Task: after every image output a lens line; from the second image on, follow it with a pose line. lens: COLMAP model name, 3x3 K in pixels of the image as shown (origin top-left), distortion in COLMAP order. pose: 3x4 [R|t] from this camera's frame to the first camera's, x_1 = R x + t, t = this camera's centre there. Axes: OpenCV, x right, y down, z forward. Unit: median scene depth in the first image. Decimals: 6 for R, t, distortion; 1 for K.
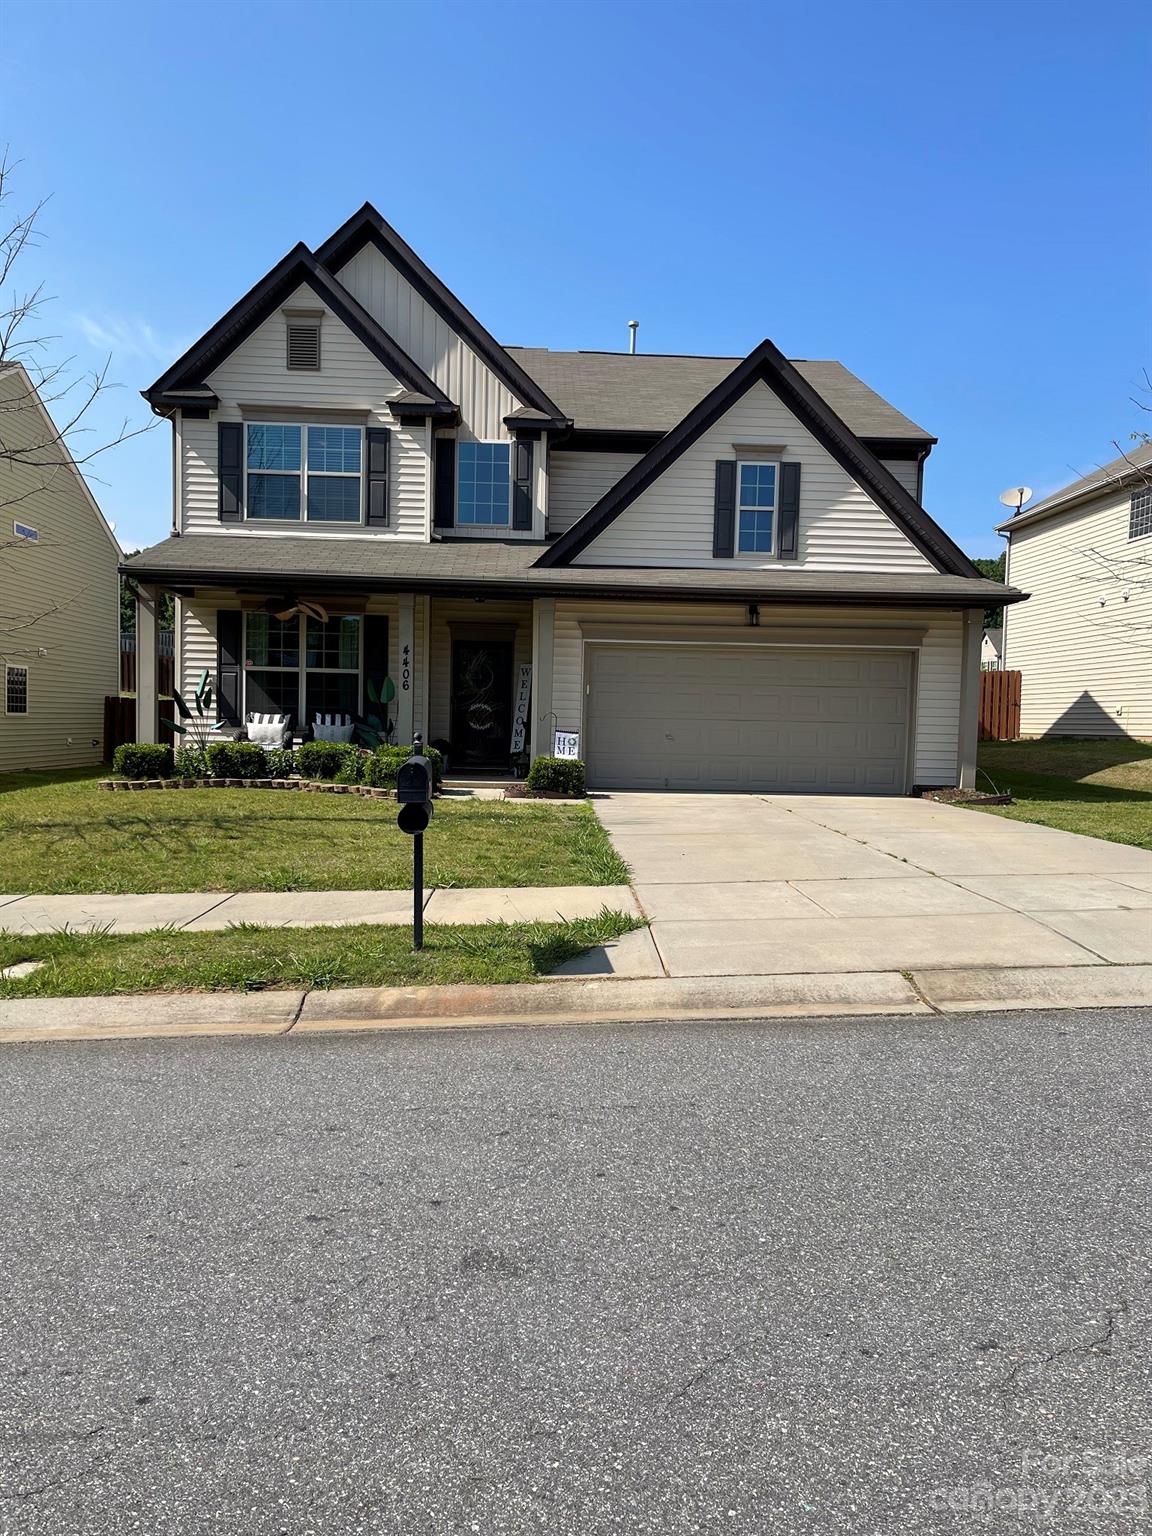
lens RADIAL K [[1166.5, 0, 576.4], [0, 1166.5, 776.8], [0, 0, 1]] dist [0.030098, -0.000765]
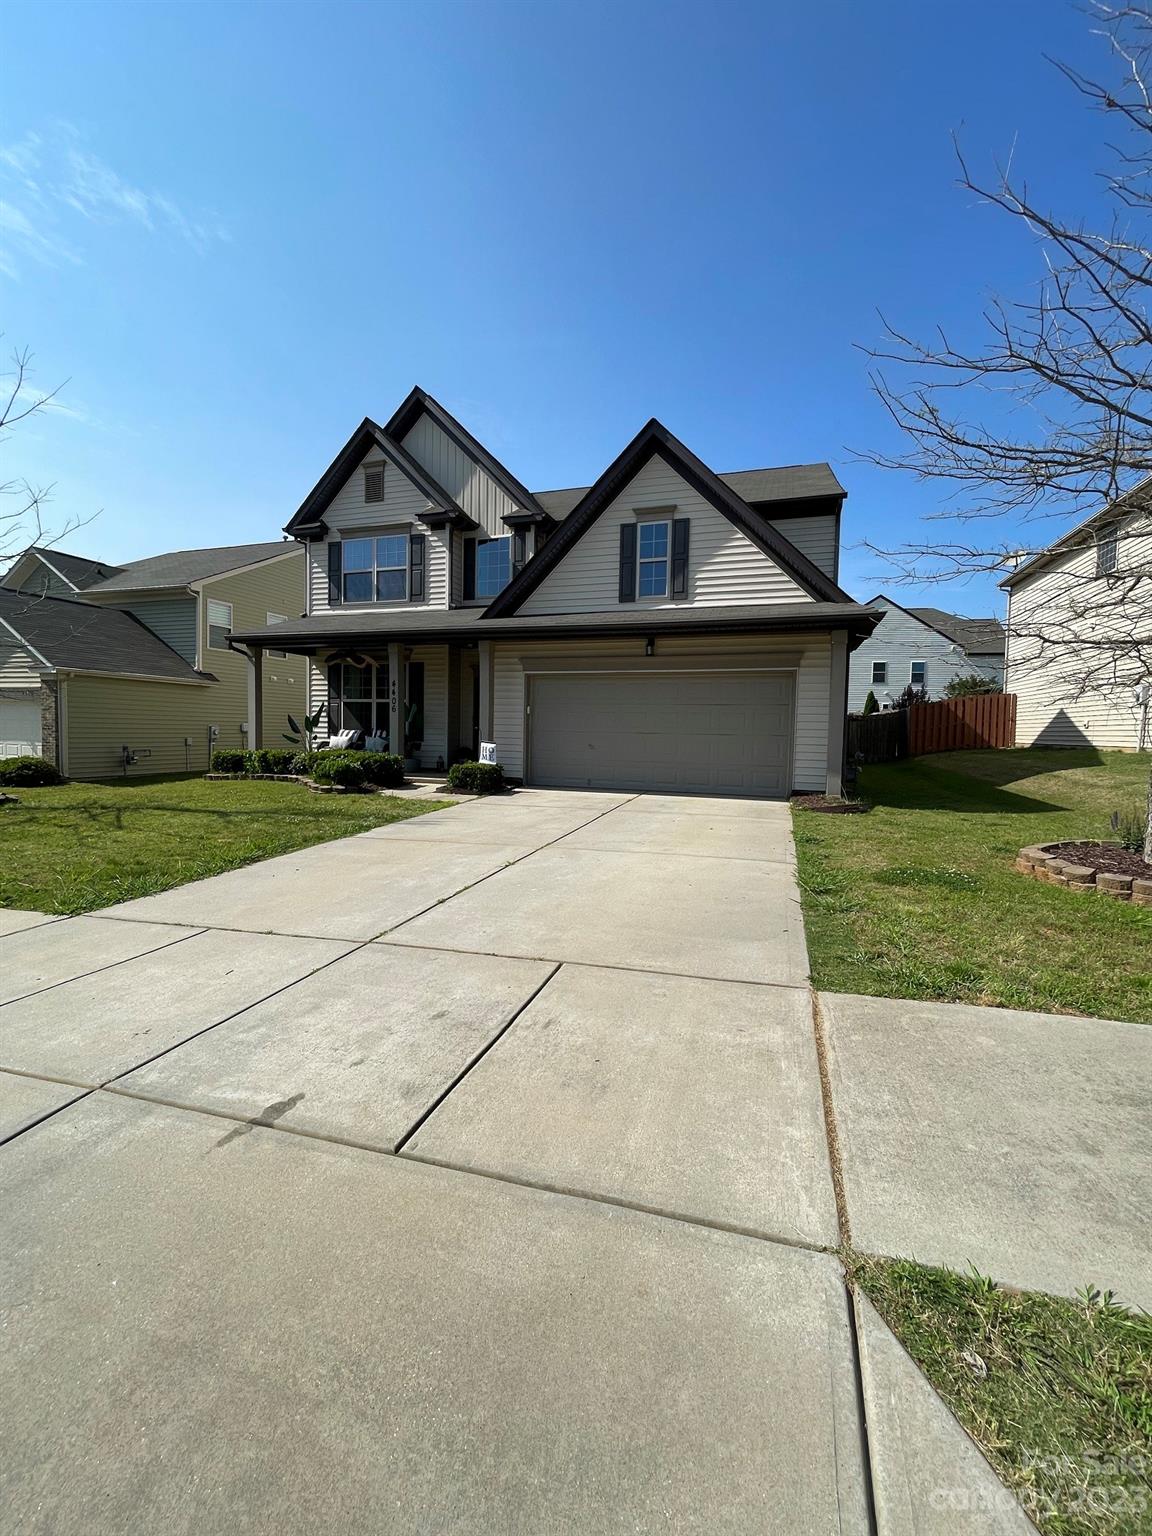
lens RADIAL K [[618.7, 0, 579.4], [0, 618.7, 759.5], [0, 0, 1]] dist [-0.001977, 0.000057]
pose [[0.935928, 0.011660, -0.351999, 0.297221], [-0.014194, 0.999889, -0.004621, -0.016035], [0.351906, 0.009322, 0.935989, 0.353079]]
